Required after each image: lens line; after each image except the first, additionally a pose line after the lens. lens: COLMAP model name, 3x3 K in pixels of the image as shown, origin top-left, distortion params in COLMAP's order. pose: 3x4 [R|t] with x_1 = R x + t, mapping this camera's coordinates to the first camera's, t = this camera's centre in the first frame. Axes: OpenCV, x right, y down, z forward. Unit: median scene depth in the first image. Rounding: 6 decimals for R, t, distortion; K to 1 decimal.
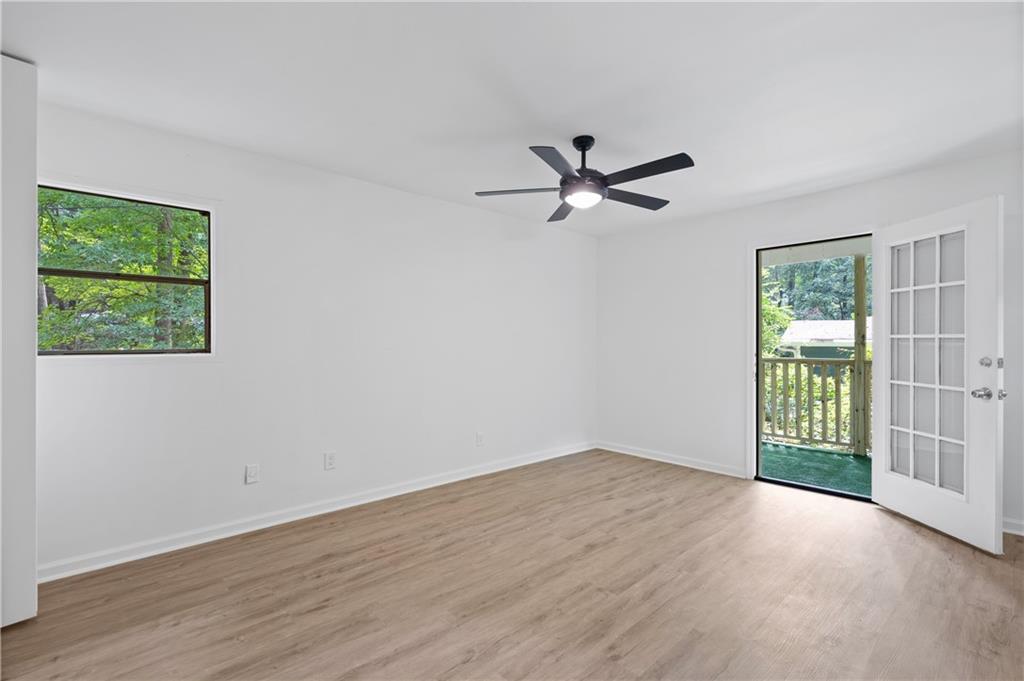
lens RADIAL K [[464.7, 0, 512.5], [0, 464.7, 341.0], [0, 0, 1]] dist [-0.002162, -0.000443]
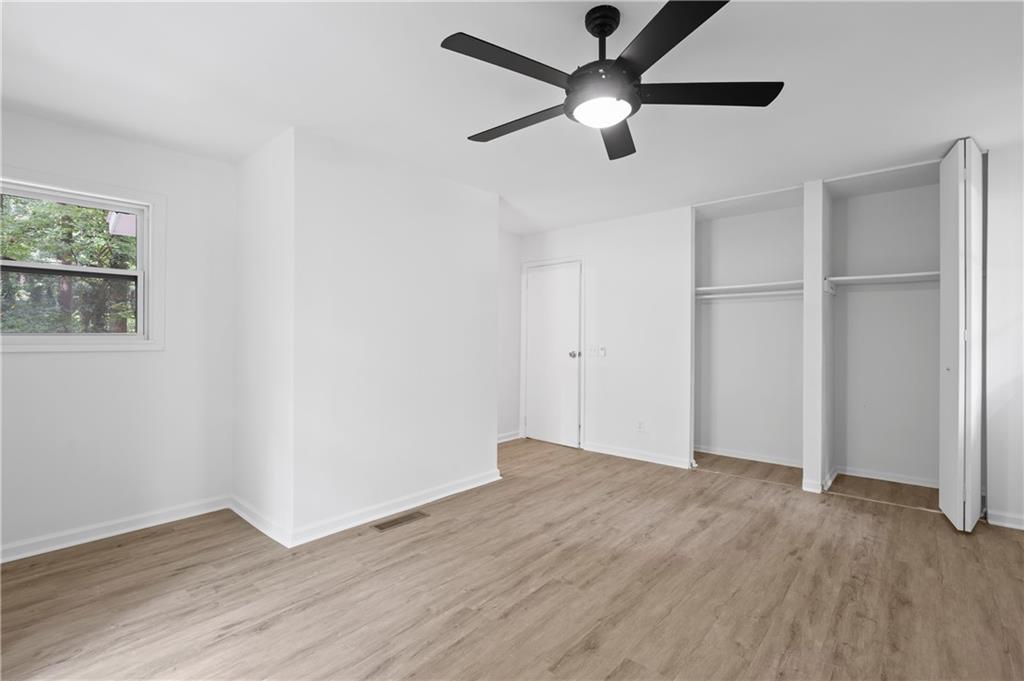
lens RADIAL K [[464.7, 0, 511.5], [0, 464.7, 338.7], [0, 0, 1]] dist [-0.002162, -0.000443]
pose [[-0.993796, 0.001347, -0.111208, 0.428311], [0.000937, 0.999993, 0.003733, 0.003436], [0.111212, 0.003605, -0.993790, 1.995077]]
